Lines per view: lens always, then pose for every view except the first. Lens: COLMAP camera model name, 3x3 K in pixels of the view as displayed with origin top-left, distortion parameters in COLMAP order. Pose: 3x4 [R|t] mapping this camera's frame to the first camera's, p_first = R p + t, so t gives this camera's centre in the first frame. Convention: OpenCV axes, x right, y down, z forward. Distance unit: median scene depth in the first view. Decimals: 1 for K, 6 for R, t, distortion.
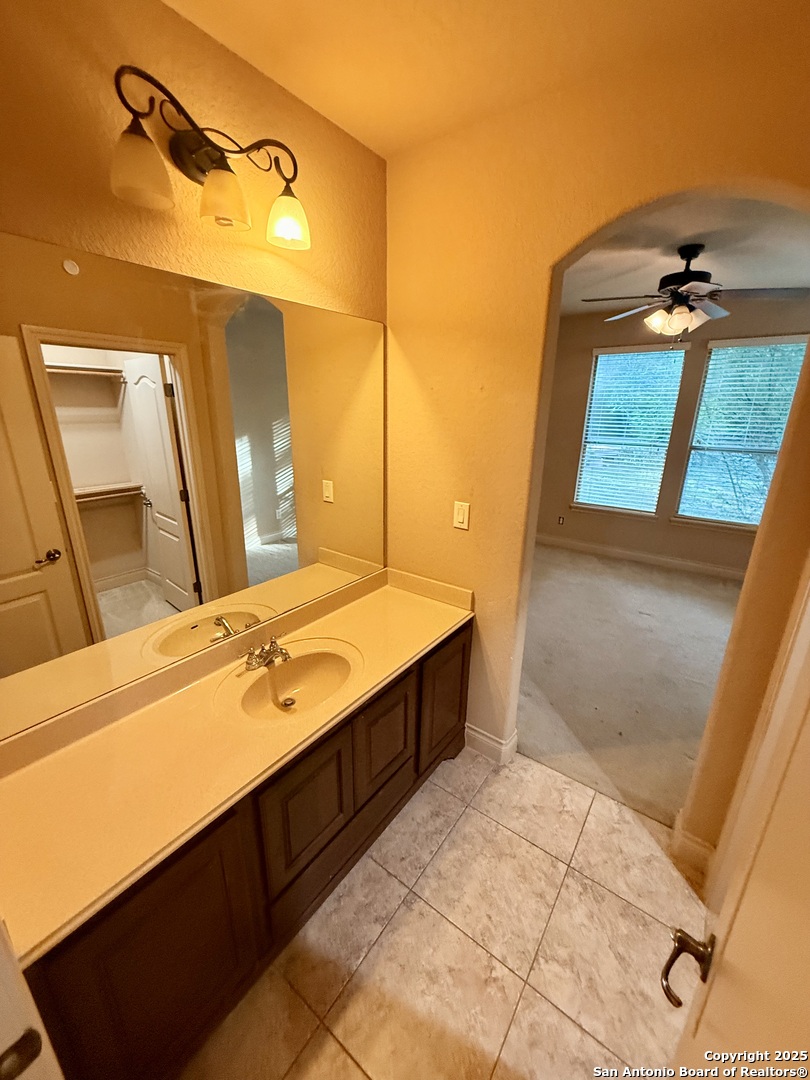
lens RADIAL K [[429.2, 0, 403.8], [0, 429.2, 539.2], [0, 0, 1]] dist [-0.001303, 0.000621]
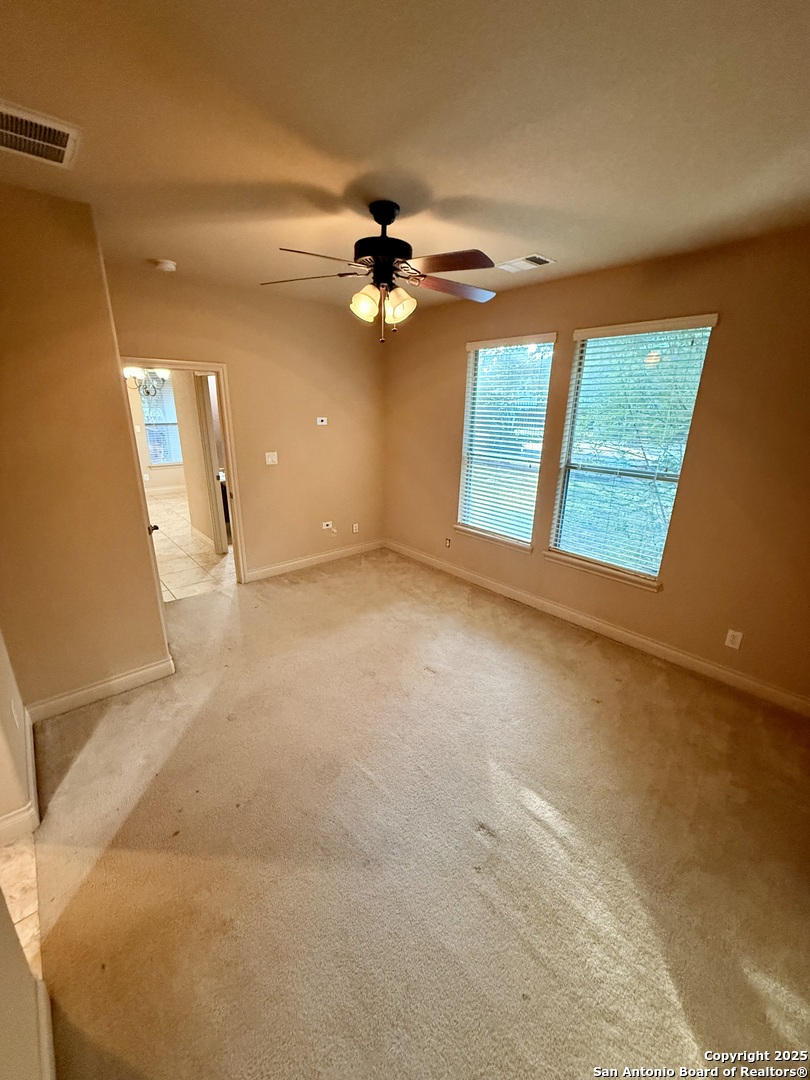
lens RADIAL K [[429.2, 0, 403.8], [0, 429.2, 539.2], [0, 0, 1]] dist [-0.001303, 0.000621]
pose [[0.979751, 0.080655, -0.183258, 0.530546], [-0.079005, 0.996741, 0.016299, -0.069023], [0.183976, -0.001491, 0.982930, 0.161010]]
